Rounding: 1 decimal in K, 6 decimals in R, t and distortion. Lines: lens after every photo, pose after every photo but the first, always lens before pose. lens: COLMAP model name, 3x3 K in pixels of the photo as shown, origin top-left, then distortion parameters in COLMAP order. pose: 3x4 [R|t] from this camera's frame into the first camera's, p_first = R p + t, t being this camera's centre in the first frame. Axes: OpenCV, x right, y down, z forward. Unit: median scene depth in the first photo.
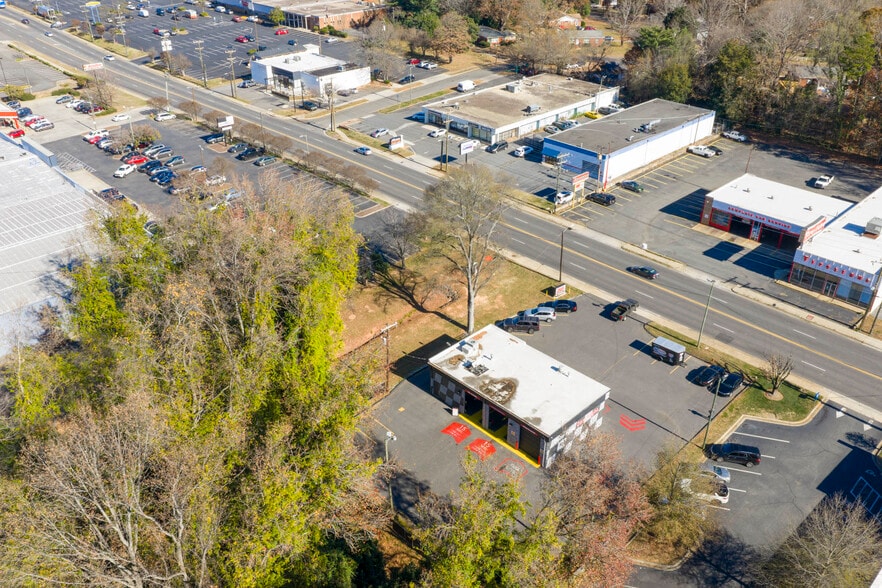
lens RADIAL K [[721.4, 0, 440.3], [0, 721.4, 299.9], [0, 0, 1]] dist [0.026617, -0.052234]
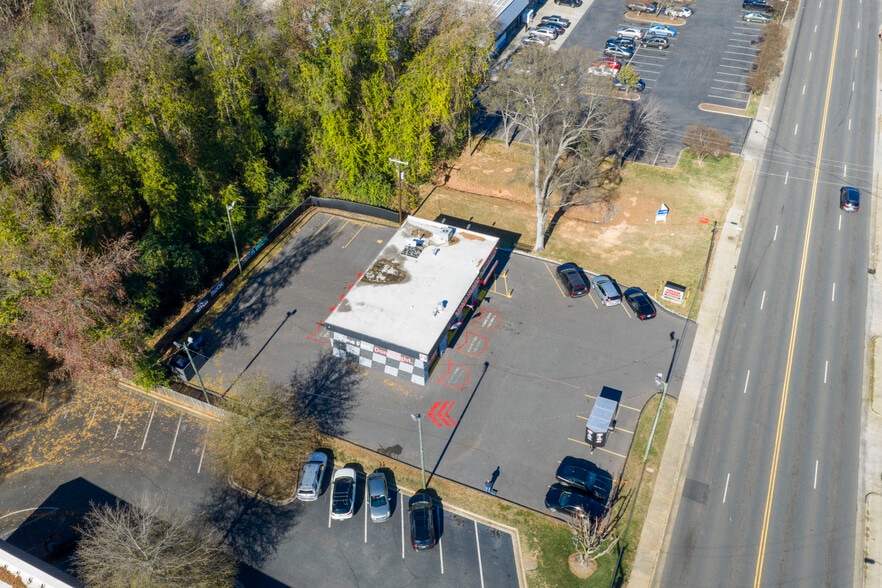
lens RADIAL K [[721.4, 0, 440.3], [0, 721.4, 299.9], [0, 0, 1]] dist [0.026617, -0.052234]
pose [[0.366258, 0.634308, -0.680814, 0.394857], [-0.463938, 0.758710, 0.457298, -0.157729], [0.806608, 0.148366, 0.572163, 0.281037]]
